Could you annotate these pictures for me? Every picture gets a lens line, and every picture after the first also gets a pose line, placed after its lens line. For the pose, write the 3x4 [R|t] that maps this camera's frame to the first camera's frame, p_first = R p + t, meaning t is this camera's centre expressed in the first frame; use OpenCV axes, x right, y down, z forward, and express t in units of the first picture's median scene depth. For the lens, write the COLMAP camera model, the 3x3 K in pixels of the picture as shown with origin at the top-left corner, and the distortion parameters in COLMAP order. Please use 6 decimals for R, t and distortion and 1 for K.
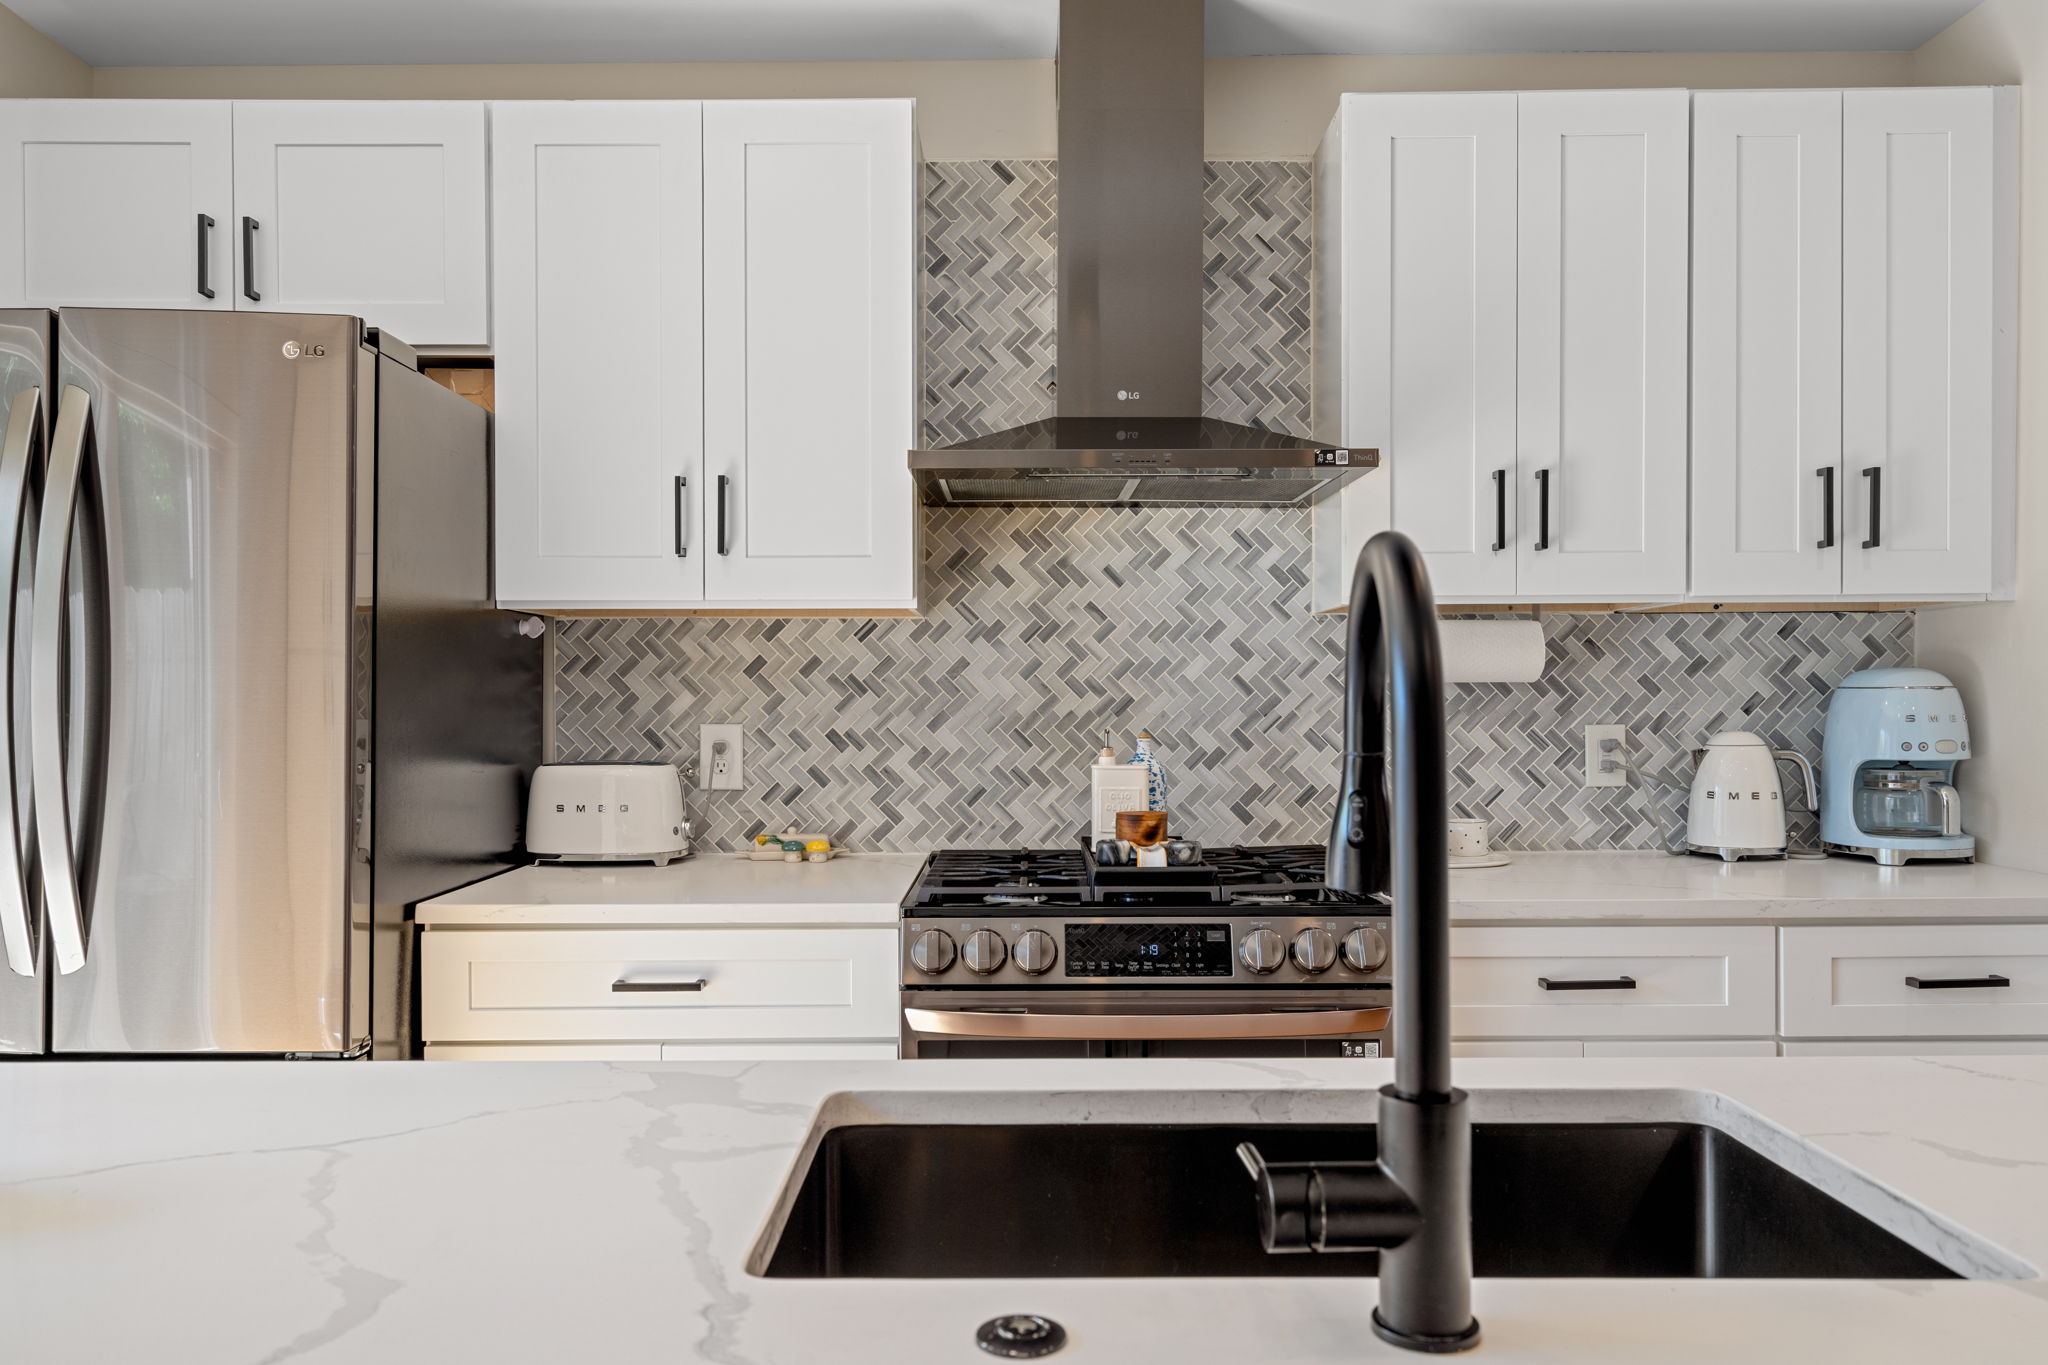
lens RADIAL K [[1395.2, 0, 1023.4], [0, 1395.2, 716.2], [0, 0, 1]] dist [0.000322, -0.000095]
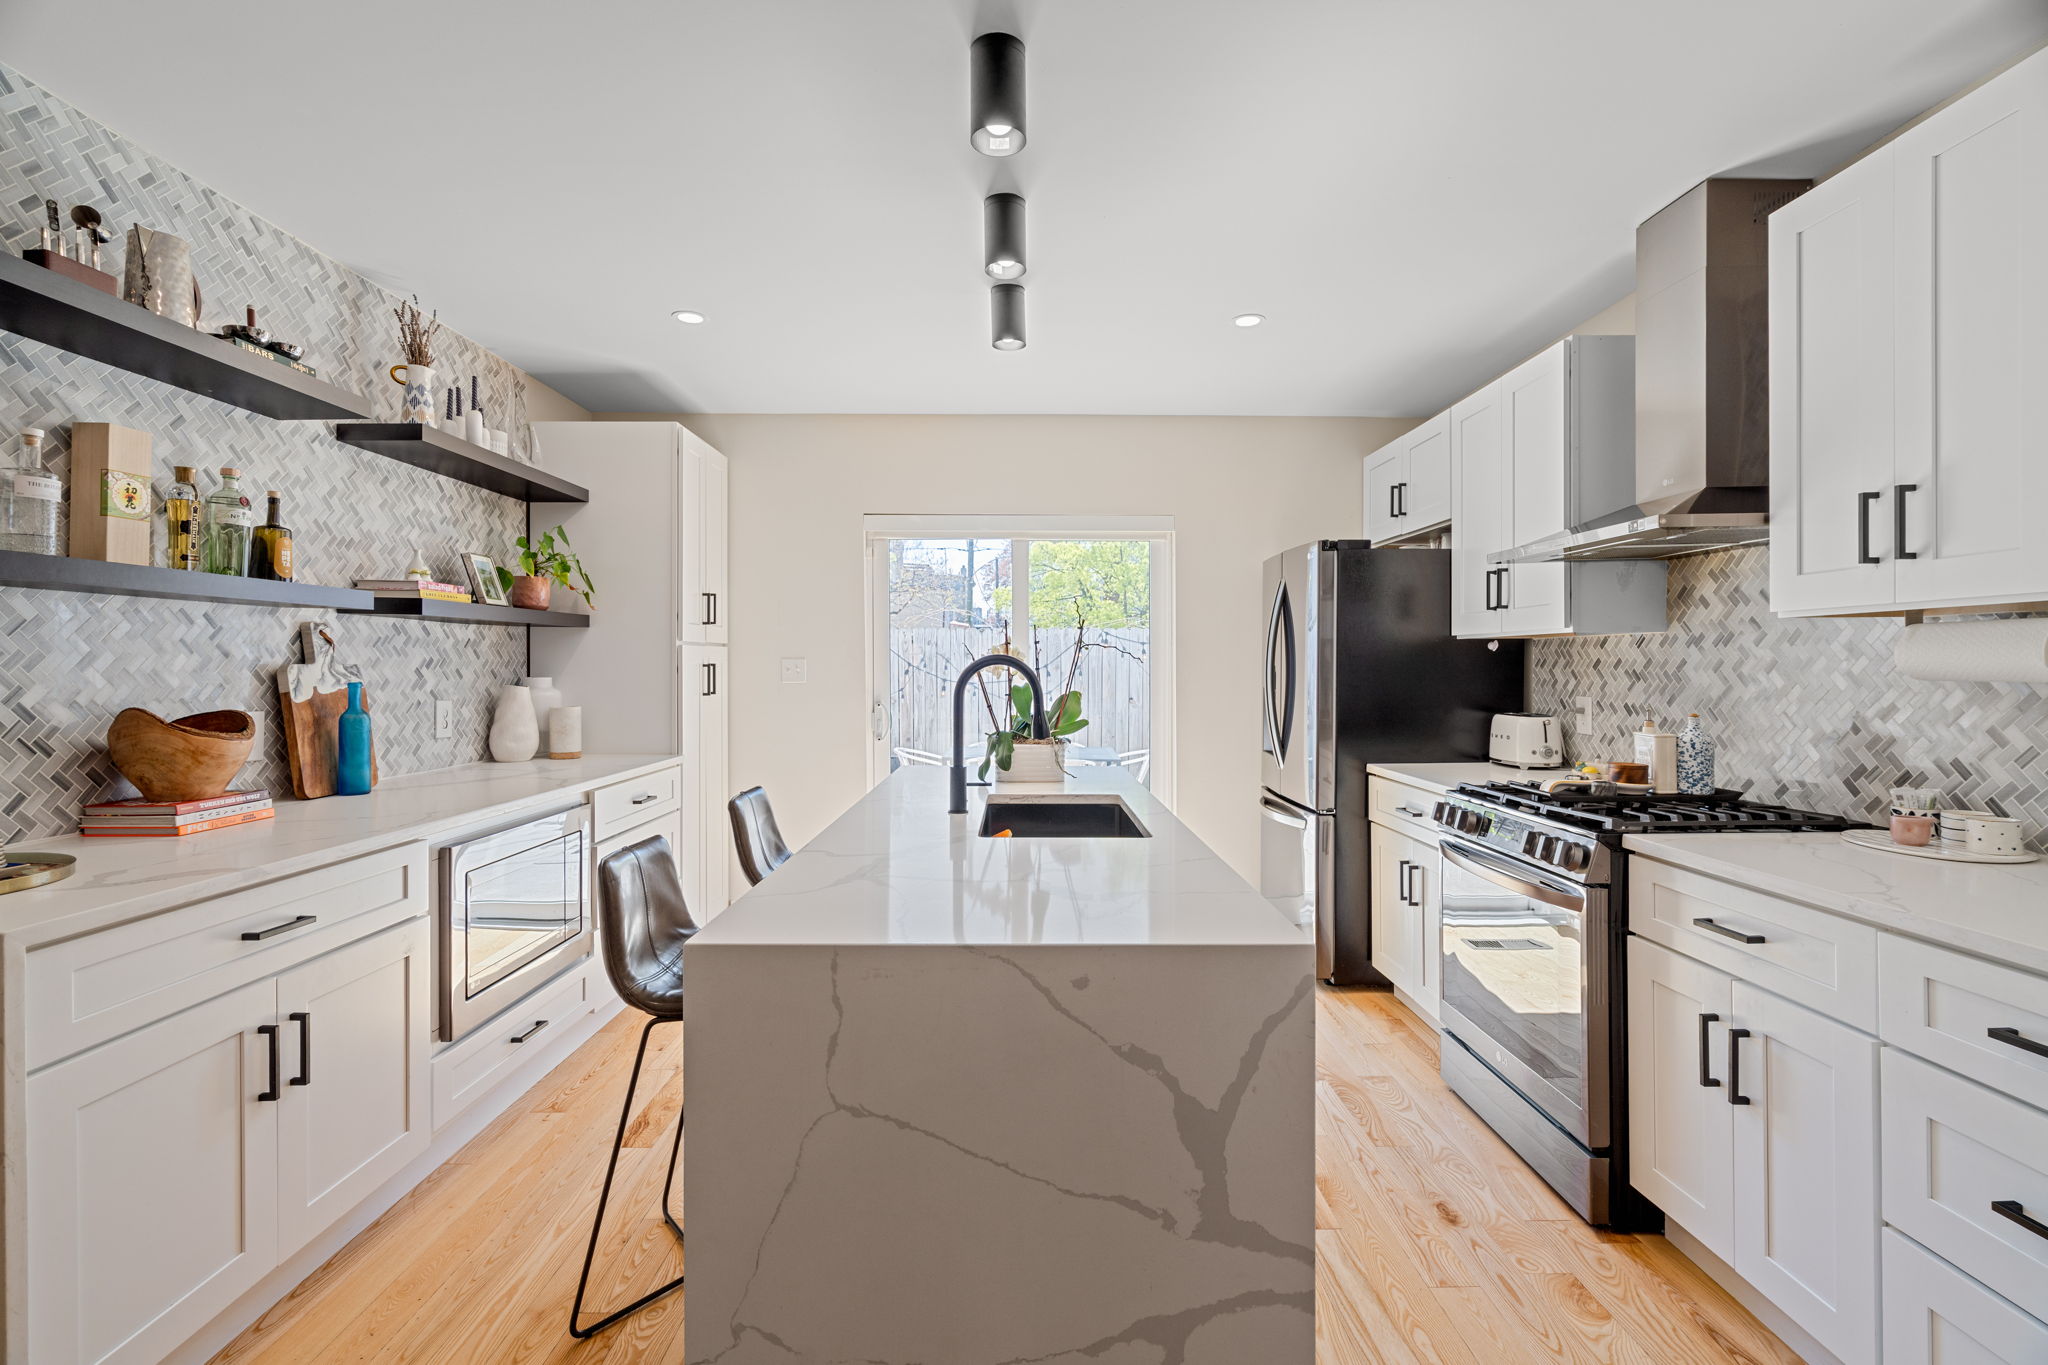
lens RADIAL K [[930.9, 0, 1019.3], [0, 930.9, 673.5], [0, 0, 1]] dist [-0.000211, -0.000105]
pose [[0.006023, 0.011016, -0.999921, 0.949626], [-0.002509, 0.999936, 0.011001, -0.034857], [0.999979, 0.002442, 0.006050, 0.282024]]
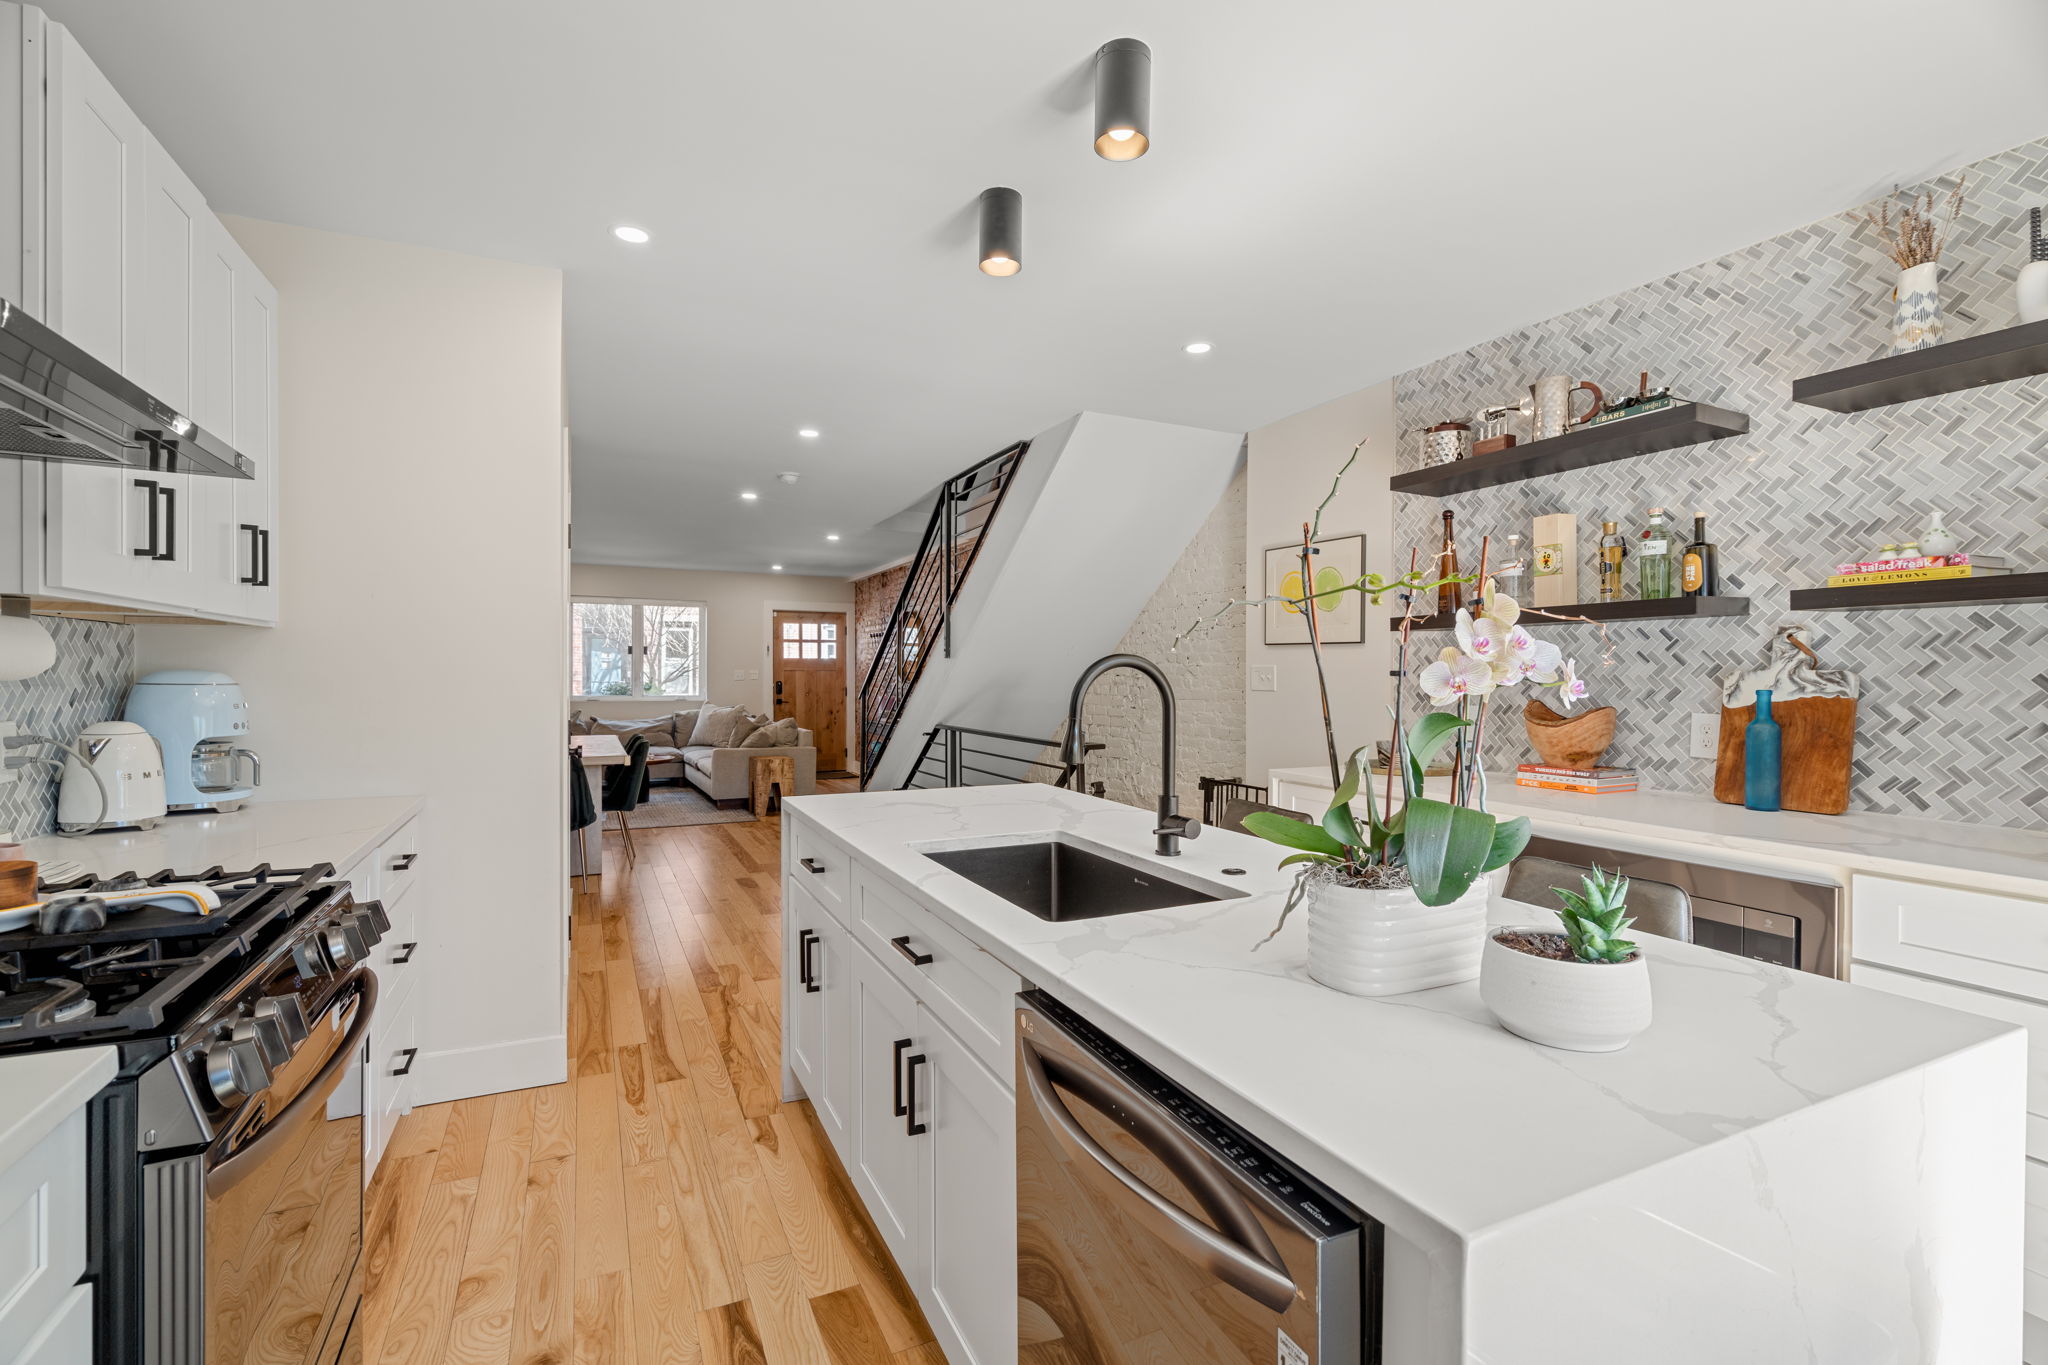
lens RADIAL K [[930.9, 0, 1019.3], [0, 930.9, 673.5], [0, 0, 1]] dist [-0.000211, -0.000105]
pose [[-0.431509, 0.002144, 0.902106, -0.496285], [0.000146, 0.999997, -0.002307, -0.027169], [-0.902109, -0.000864, -0.431508, 0.626809]]
